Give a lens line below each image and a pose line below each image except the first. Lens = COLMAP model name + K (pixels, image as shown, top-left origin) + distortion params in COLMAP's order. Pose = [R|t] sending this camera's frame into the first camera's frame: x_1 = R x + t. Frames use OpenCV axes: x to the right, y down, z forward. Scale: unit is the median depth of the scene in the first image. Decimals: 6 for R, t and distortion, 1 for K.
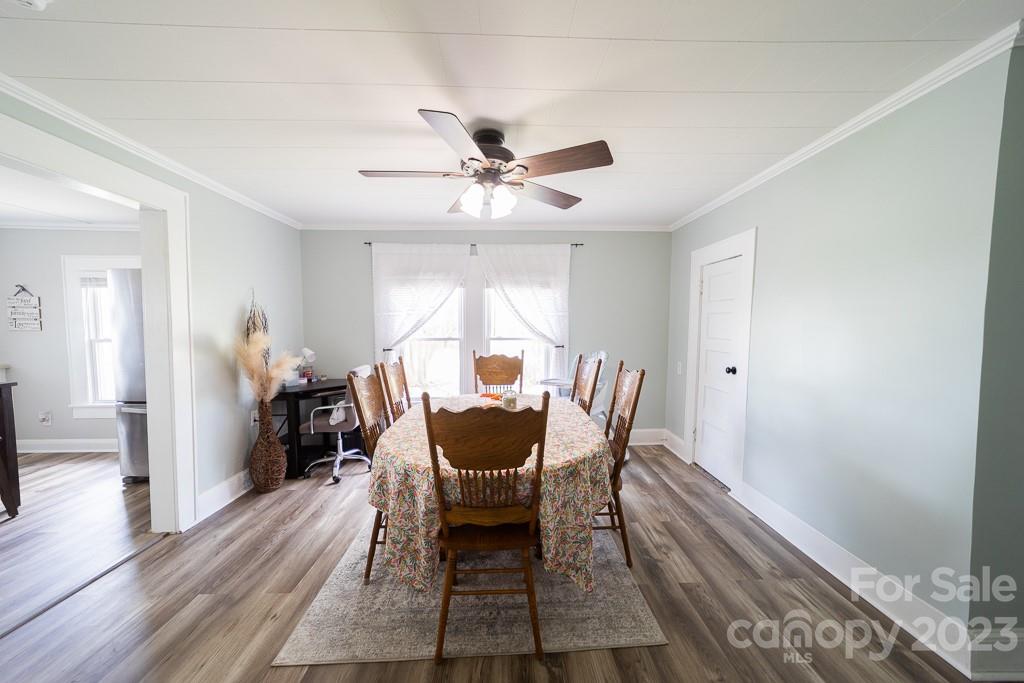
lens RADIAL K [[386.4, 0, 512.0], [0, 386.4, 341.5], [0, 0, 1]] dist [-0.017359, 0.000151]
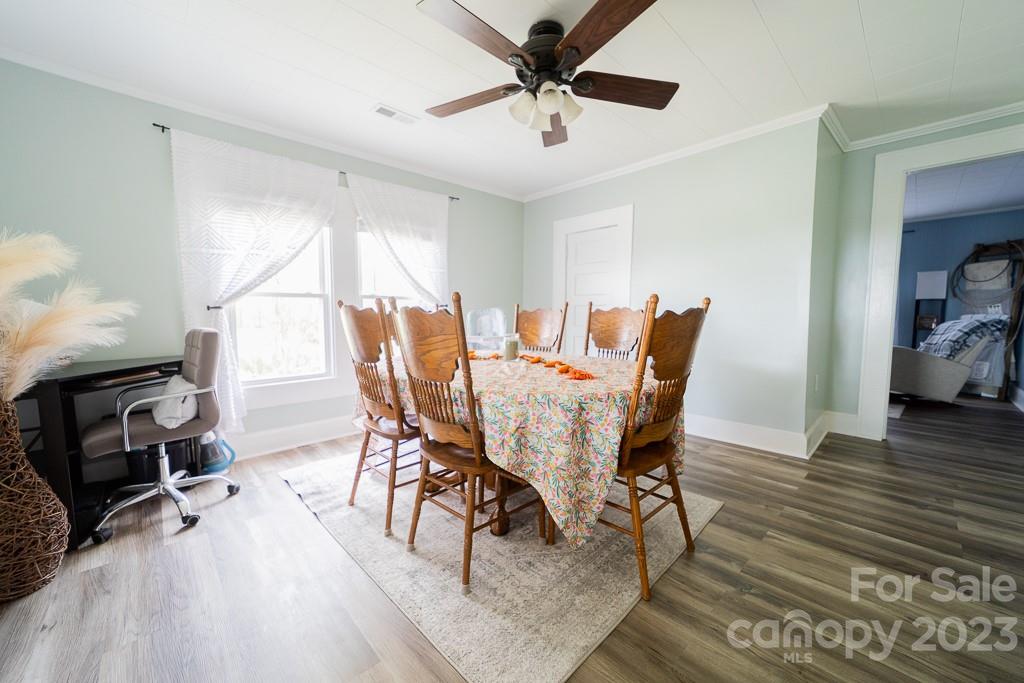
lens RADIAL K [[386.4, 0, 512.0], [0, 386.4, 341.5], [0, 0, 1]] dist [-0.017359, 0.000151]
pose [[0.744240, -0.051723, 0.665907, -0.389947], [0.034446, 0.998643, 0.039070, 0.071179], [-0.667024, -0.006140, 0.745011, 0.208619]]
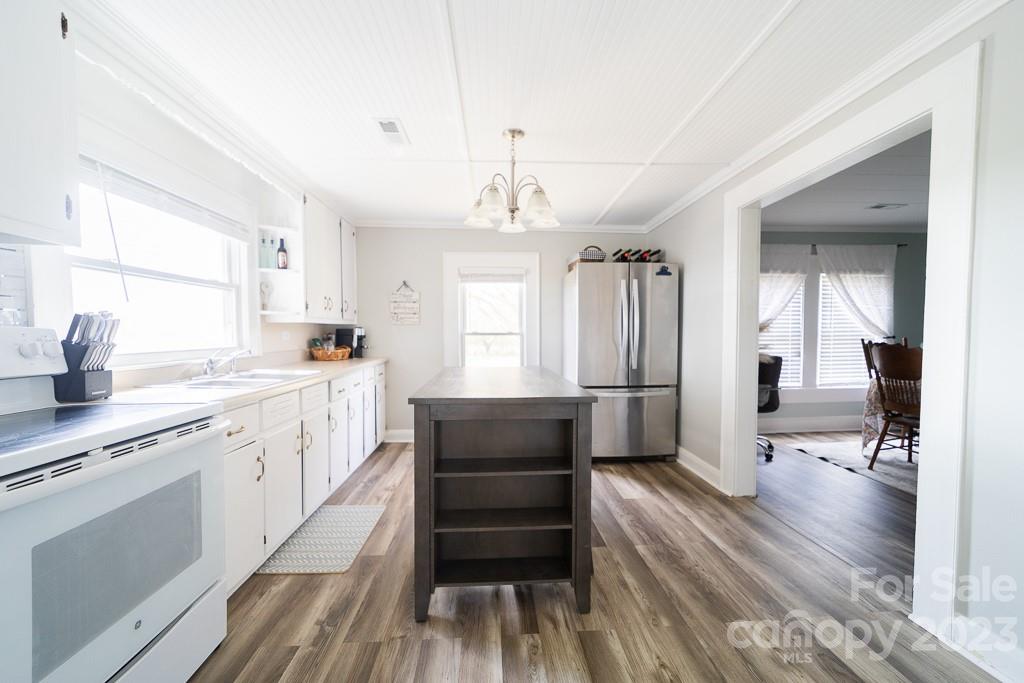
lens RADIAL K [[381.2, 0, 512.0], [0, 381.2, 341.5], [0, 0, 1]] dist [0.001010, 0.000182]
pose [[0.999593, -0.006653, 0.027738, -1.033496], [0.006978, 0.999908, -0.011642, 0.033549], [-0.027658, 0.011831, 0.999547, -0.069519]]
